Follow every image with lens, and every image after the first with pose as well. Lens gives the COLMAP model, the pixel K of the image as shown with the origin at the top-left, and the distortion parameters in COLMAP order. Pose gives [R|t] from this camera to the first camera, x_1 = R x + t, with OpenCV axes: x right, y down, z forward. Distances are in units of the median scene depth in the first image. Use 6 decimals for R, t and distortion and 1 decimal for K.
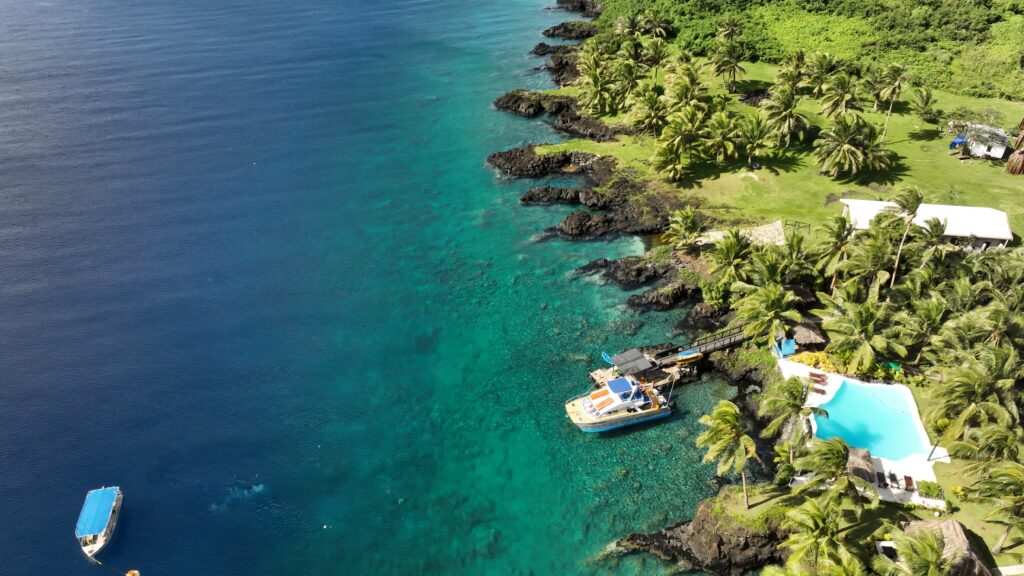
lens RADIAL K [[714.6, 0, 513.5], [0, 714.6, 288.6], [0, 0, 1]] dist [-0.005141, 0.015513]
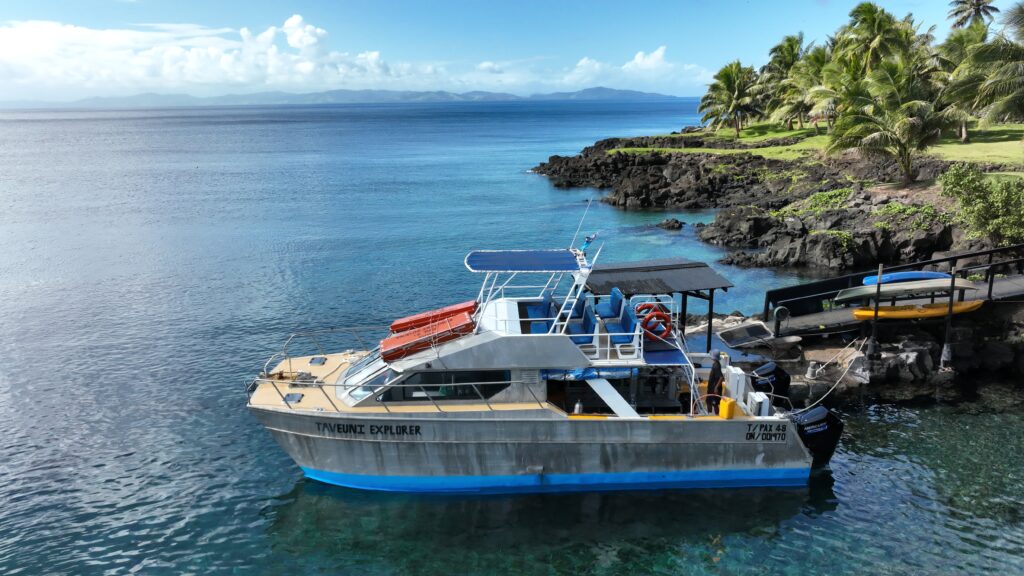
lens RADIAL K [[714.6, 0, 503.9], [0, 714.6, 291.6], [0, 0, 1]] dist [-0.005141, 0.015513]
pose [[0.955480, 0.082762, -0.283209, 0.185609], [-0.183895, 0.917662, -0.352249, 0.200209], [0.230738, 0.388648, 0.892028, 0.763629]]
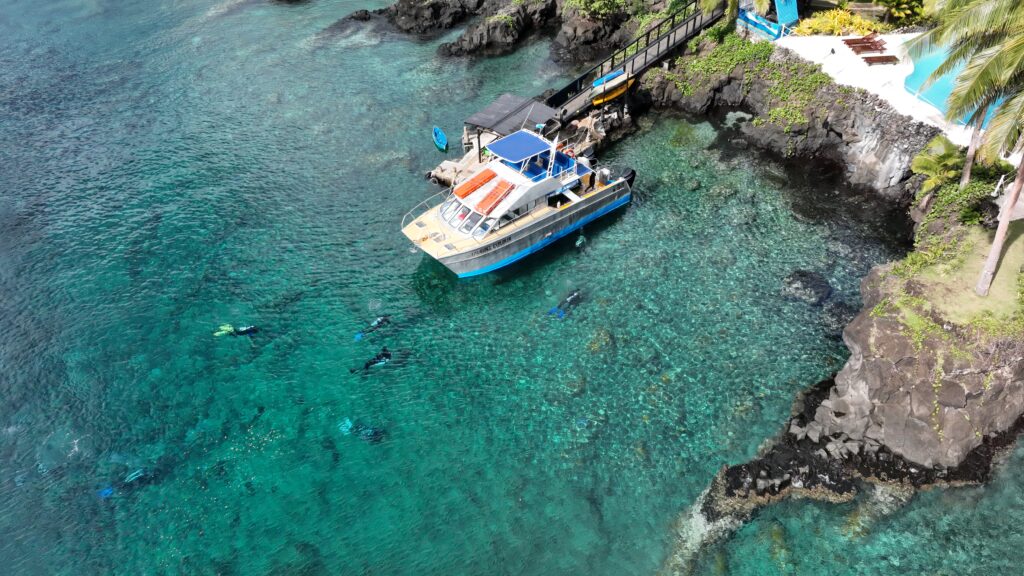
lens RADIAL K [[714.6, 0, 512.5], [0, 714.6, 286.1], [0, 0, 1]] dist [-0.005141, 0.015513]
pose [[0.894781, -0.289341, 0.340071, -0.015476], [0.267324, 0.957189, 0.111027, 0.153965], [-0.357637, -0.008436, 0.933823, 0.573549]]
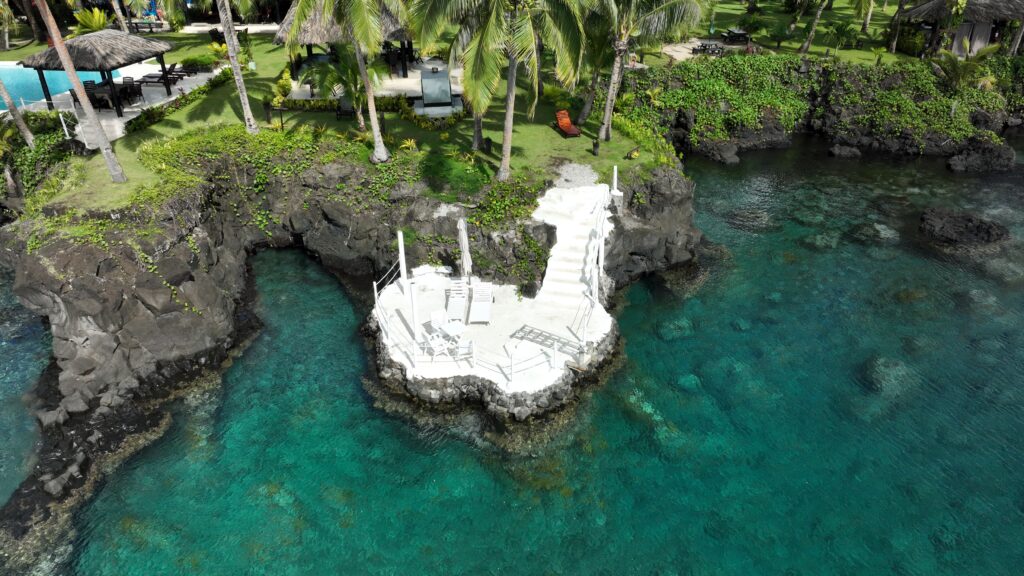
lens RADIAL K [[714.6, 0, 510.8], [0, 714.6, 284.5], [0, 0, 1]] dist [-0.005141, 0.015513]
pose [[-0.125726, -0.438056, 0.890112, -0.011261], [0.613481, 0.670780, 0.416768, 0.245028], [-0.779637, 0.598466, 0.184405, 0.642419]]
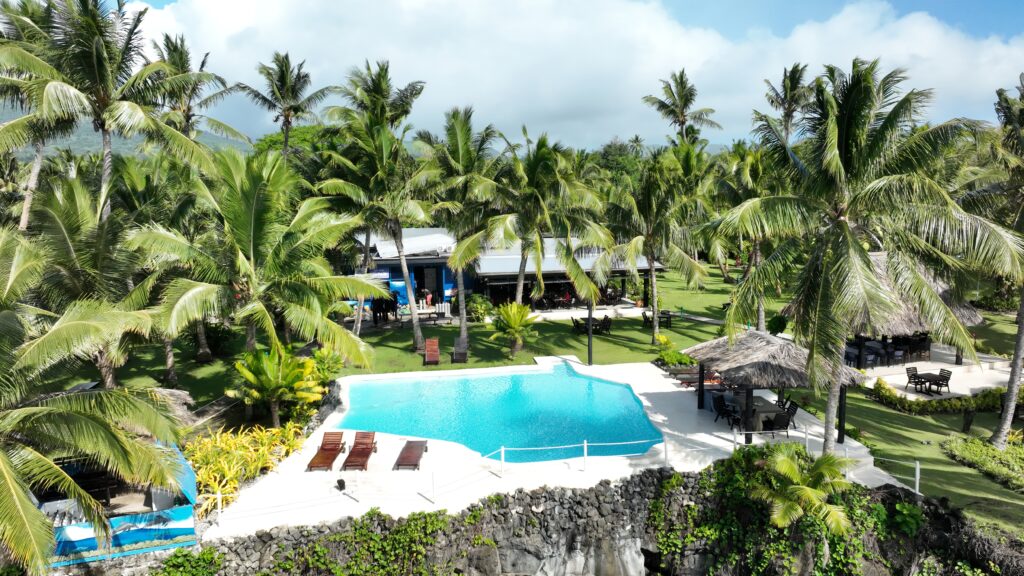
lens RADIAL K [[714.6, 0, 510.3], [0, 714.6, 285.1], [0, 0, 1]] dist [-0.005141, 0.015513]
pose [[-0.352750, -0.084328, 0.931910, 0.157691], [0.588242, 0.754536, 0.290941, 0.037903], [-0.727694, 0.650818, -0.216558, 0.901830]]
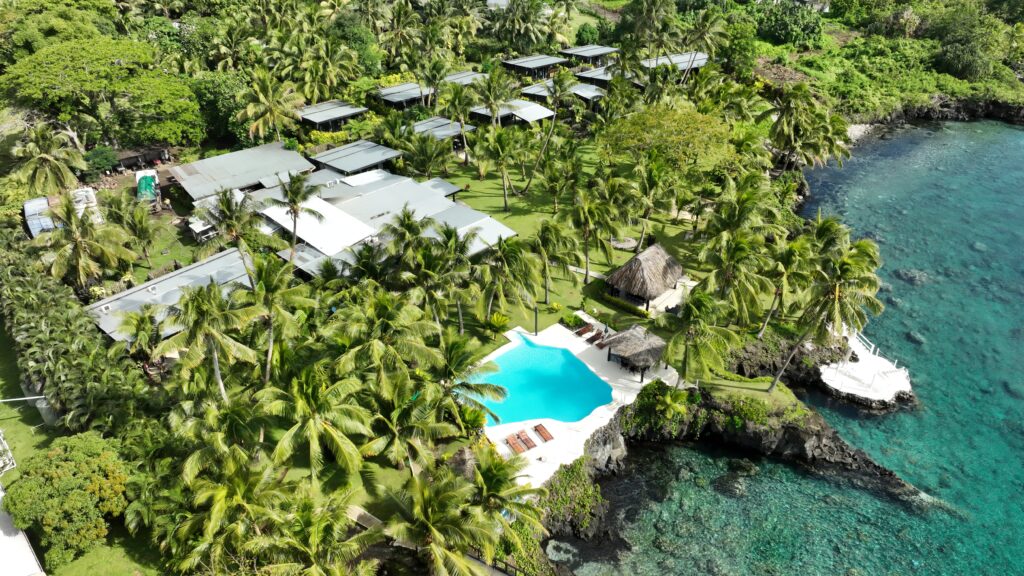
lens RADIAL K [[714.6, 0, 520.6], [0, 714.6, 288.6], [0, 0, 1]] dist [-0.005141, 0.015513]
pose [[-0.794594, -0.291613, 0.532524, 0.116354], [0.390519, 0.426108, 0.816043, -0.418664], [-0.464882, 0.856384, -0.224703, 0.950926]]
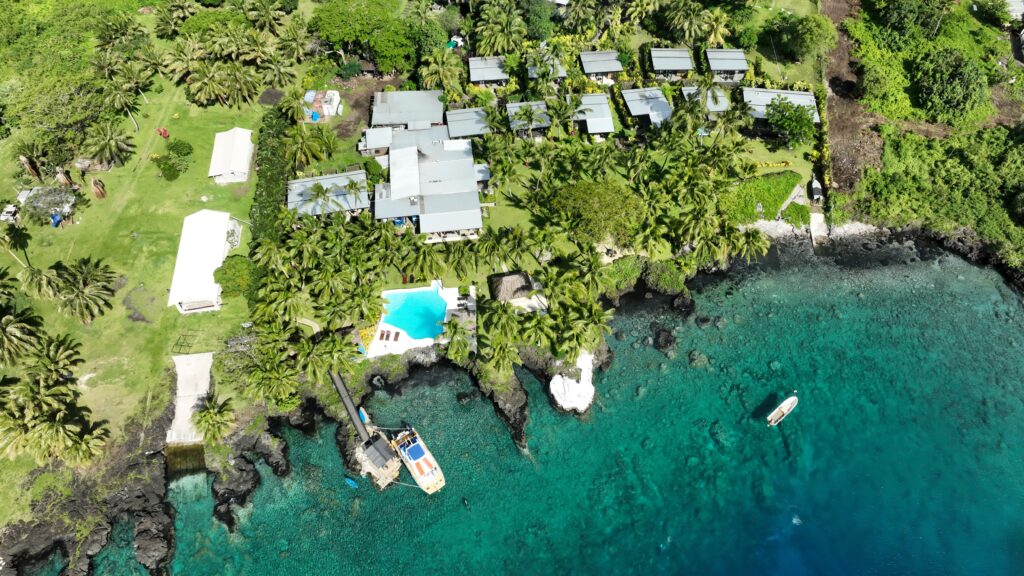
lens RADIAL K [[714.6, 0, 513.1], [0, 714.6, 296.9], [0, 0, 1]] dist [-0.005141, 0.015513]
pose [[-0.274535, -0.761127, 0.587636, -0.434883], [0.588561, 0.350262, 0.728638, -0.777539], [-0.760412, 0.545896, 0.351811, 0.207130]]
